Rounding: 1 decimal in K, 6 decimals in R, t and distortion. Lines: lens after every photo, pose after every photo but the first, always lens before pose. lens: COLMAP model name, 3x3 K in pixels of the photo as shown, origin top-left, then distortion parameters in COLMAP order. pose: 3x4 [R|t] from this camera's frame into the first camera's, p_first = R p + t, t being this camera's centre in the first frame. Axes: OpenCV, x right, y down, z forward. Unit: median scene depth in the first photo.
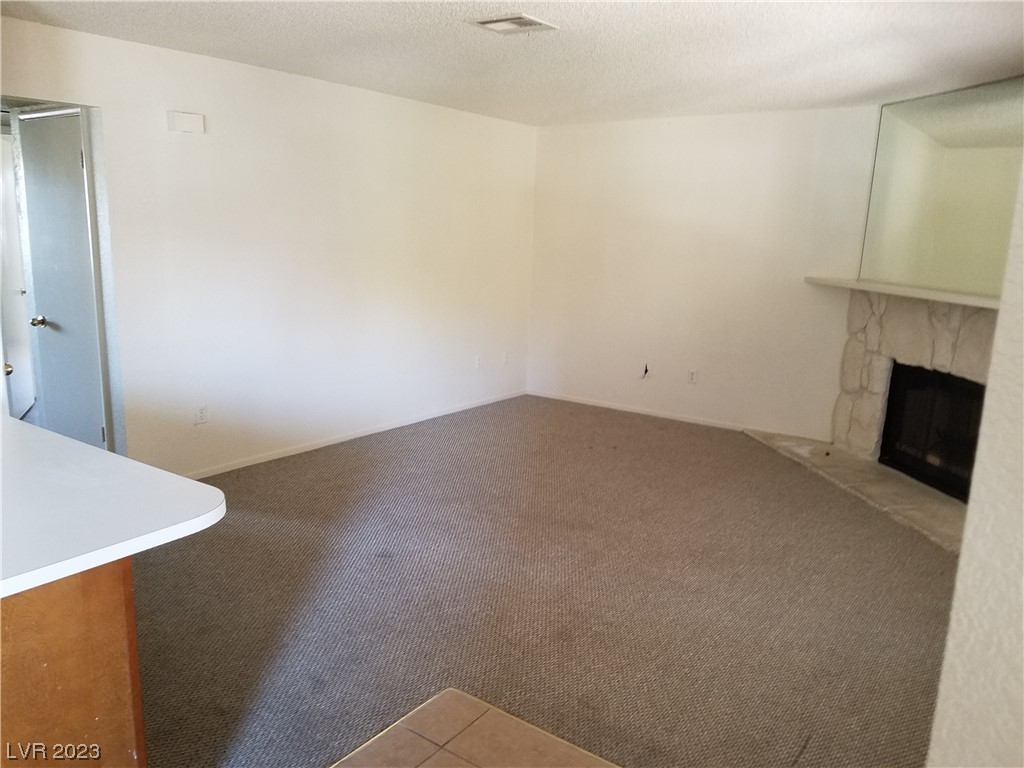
lens RADIAL K [[784.6, 0, 497.4], [0, 784.6, 399.0], [0, 0, 1]] dist [0.203765, -0.322202]
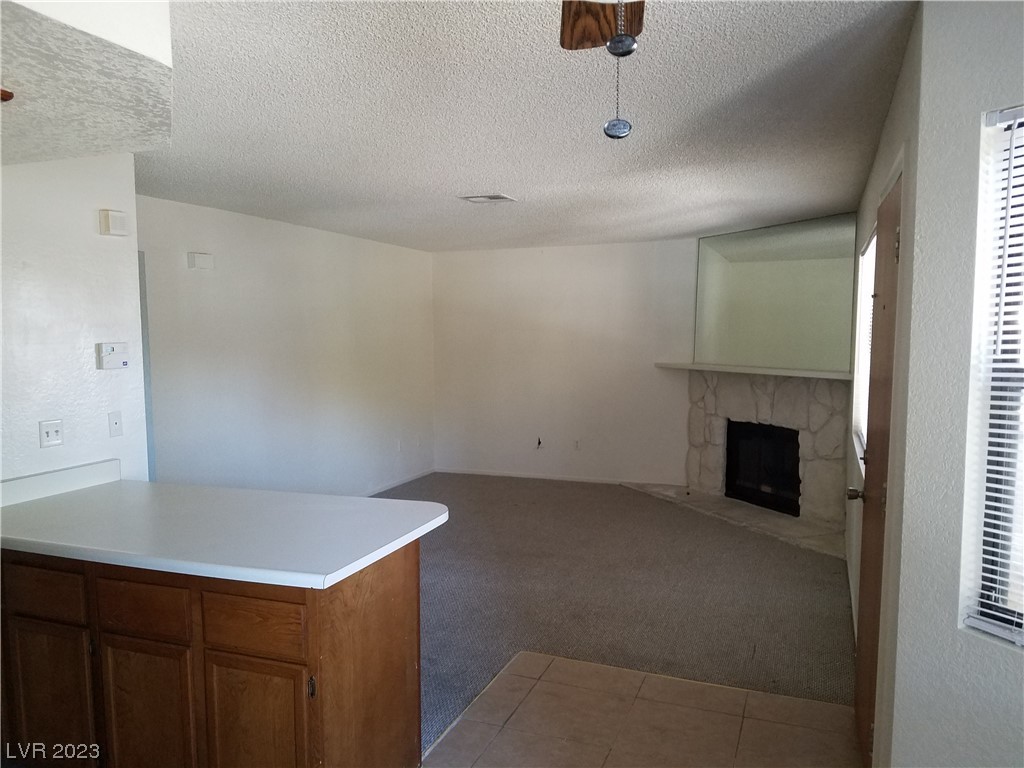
lens RADIAL K [[772.2, 0, 490.0], [0, 772.2, 418.5], [0, 0, 1]] dist [0.227908, -0.236348]
pose [[0.971570, -0.065203, 0.227597, -0.198958], [0.086848, 0.992467, -0.086413, 0.029991], [-0.220248, 0.103723, 0.969914, -0.197646]]
